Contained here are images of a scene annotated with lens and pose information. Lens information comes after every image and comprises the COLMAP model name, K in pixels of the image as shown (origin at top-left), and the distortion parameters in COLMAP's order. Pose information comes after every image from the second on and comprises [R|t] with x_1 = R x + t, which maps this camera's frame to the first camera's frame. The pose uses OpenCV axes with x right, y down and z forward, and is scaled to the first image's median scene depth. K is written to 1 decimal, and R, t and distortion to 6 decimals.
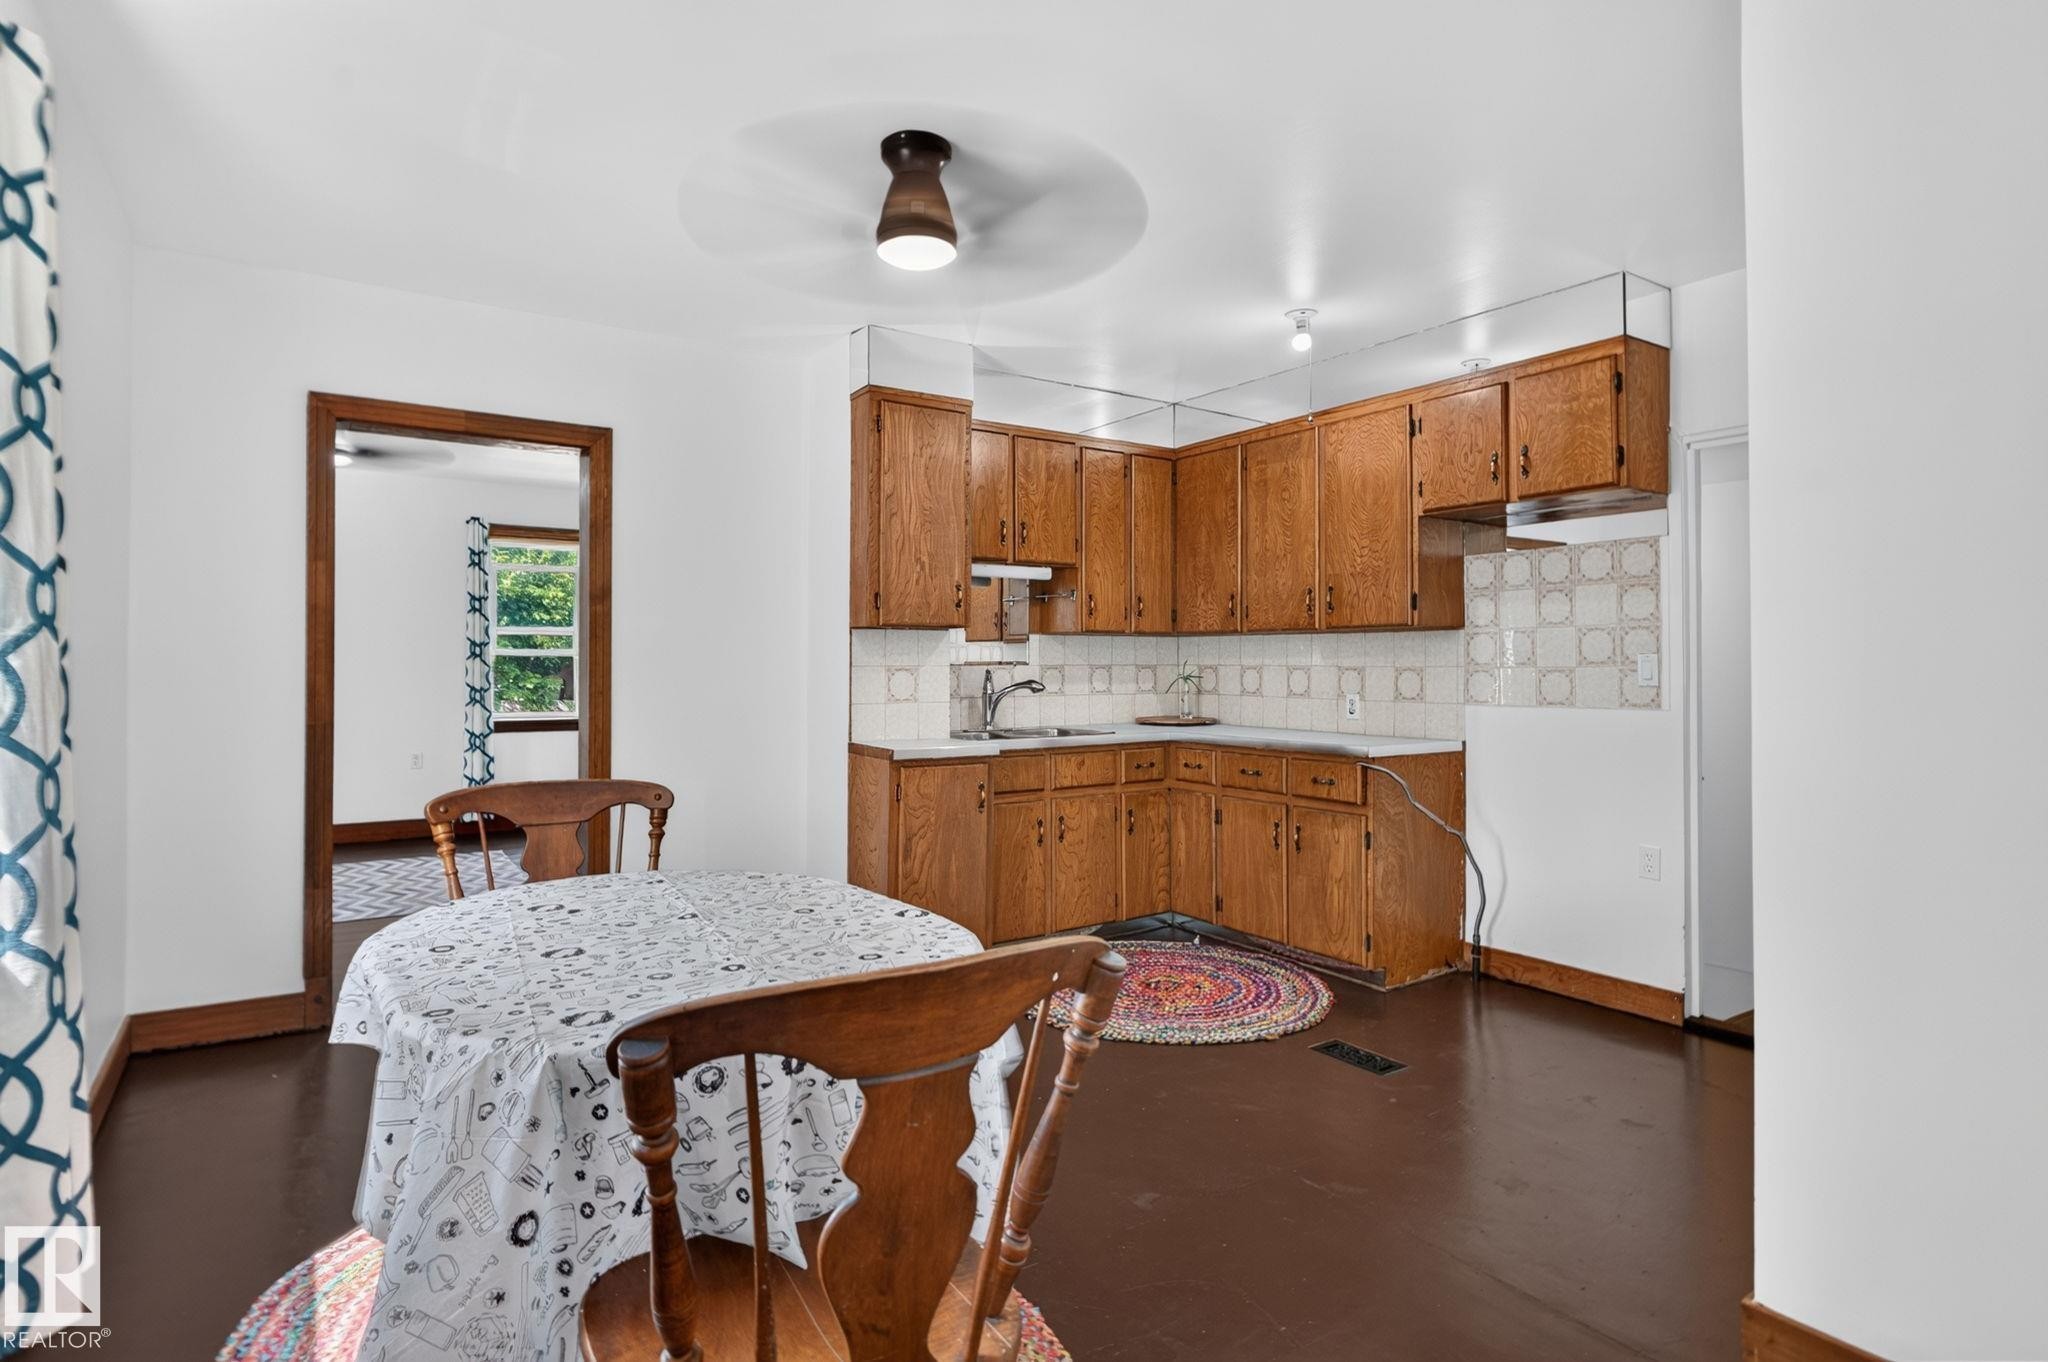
lens RADIAL K [[1068.3, 0, 1023.2], [0, 1068.3, 644.2], [0, 0, 1]] dist [0.000675, 0.000034]
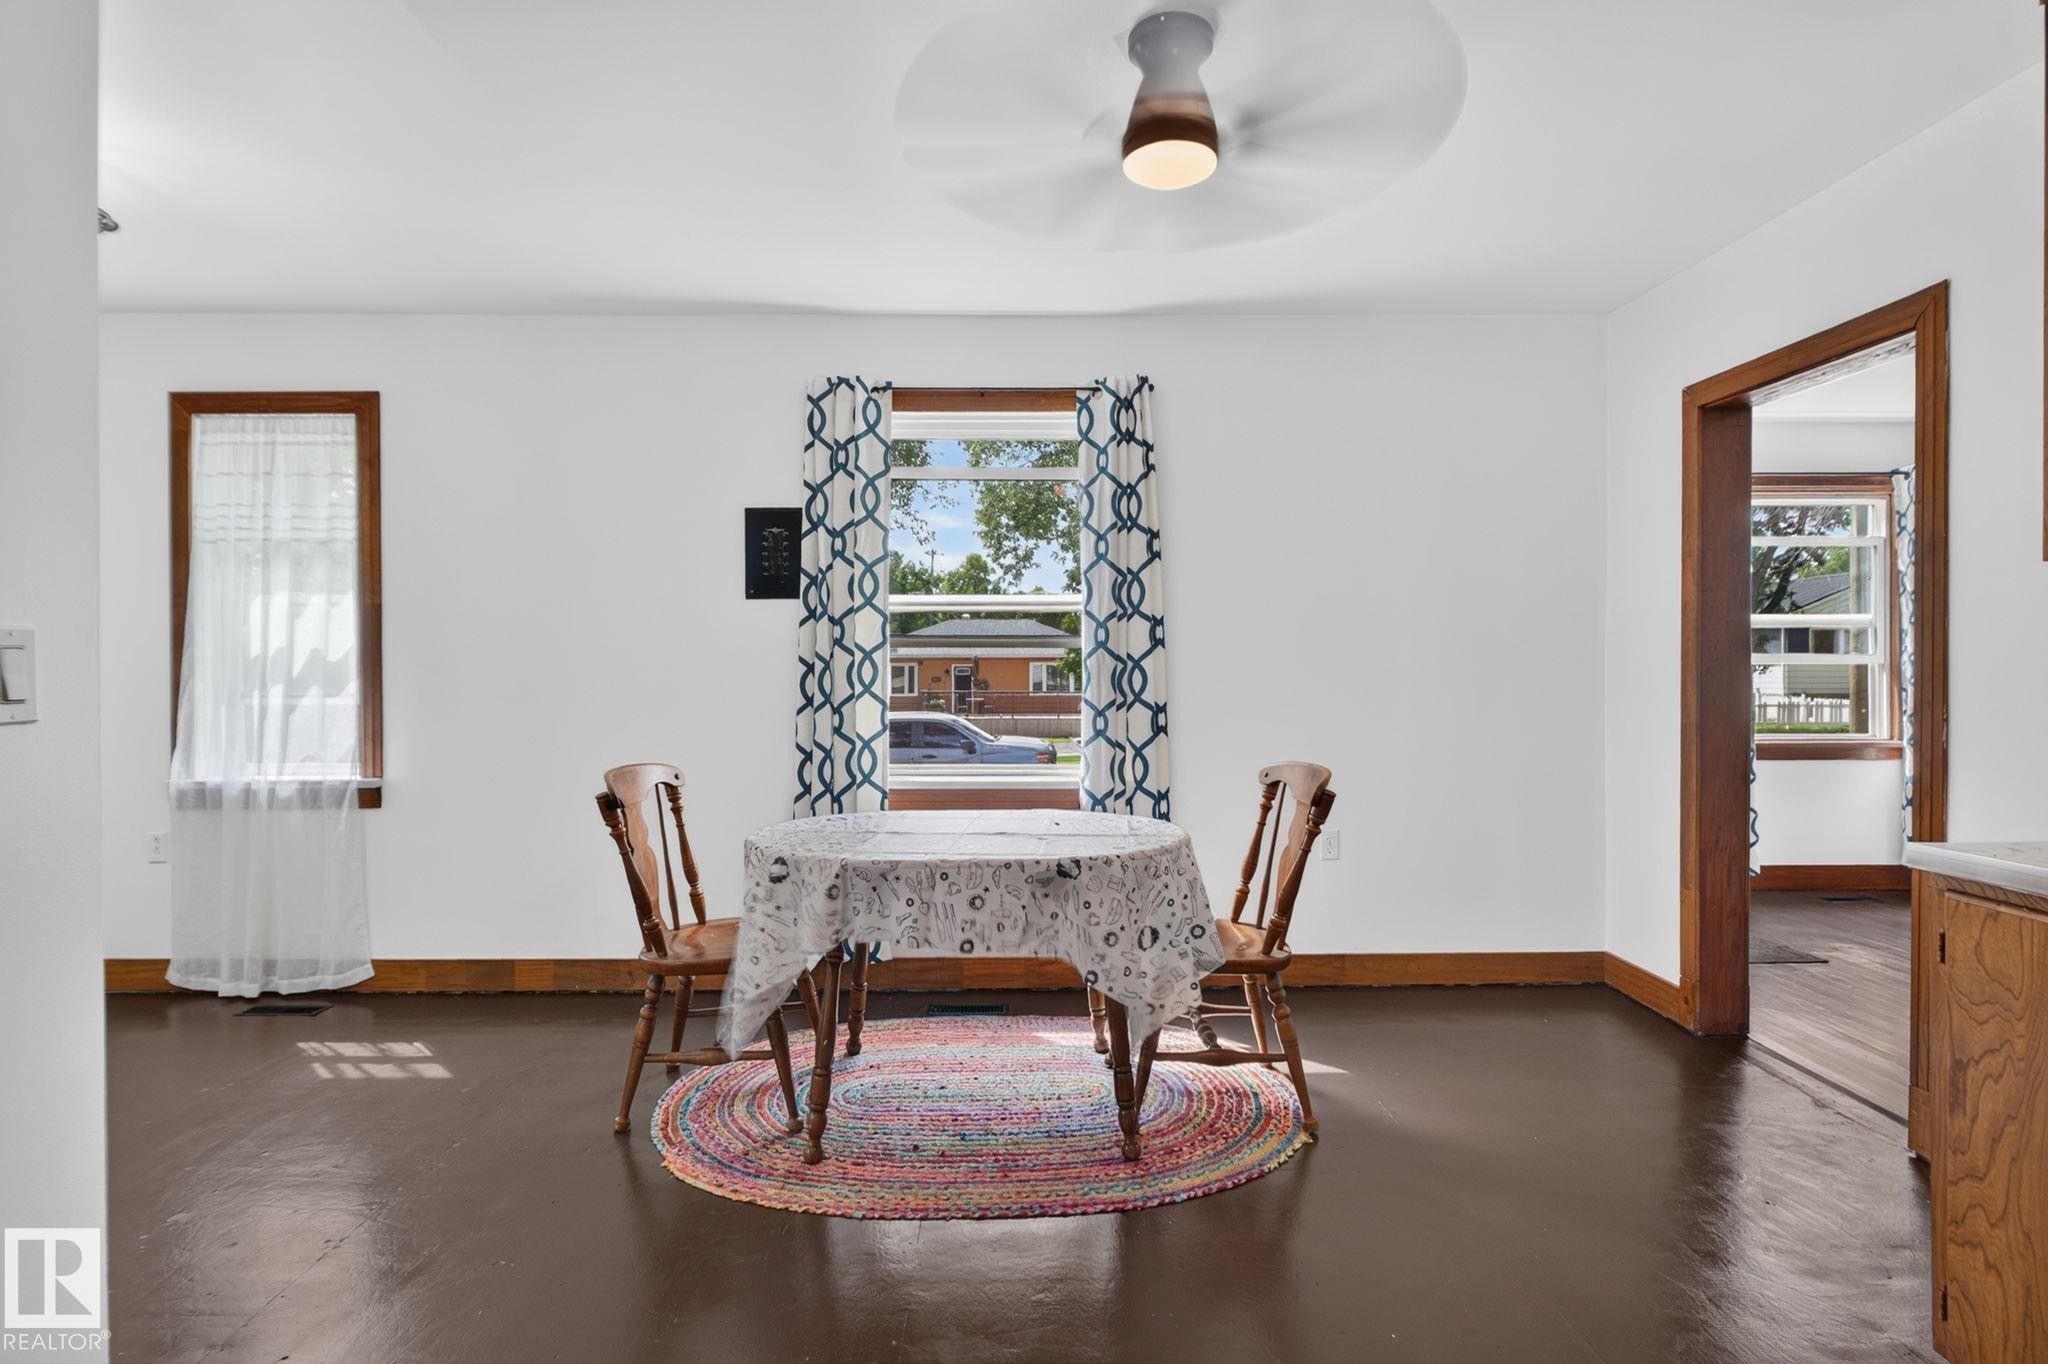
lens RADIAL K [[1057.6, 0, 1024.0], [0, 1057.6, 682.0], [0, 0, 1]] dist [-0.000547, -0.000076]
pose [[-0.548954, 0.002620, -0.835848, 0.412641], [0.010039, 0.999944, -0.003460, 0.026586], [0.835792, -0.010291, -0.548950, 0.851580]]
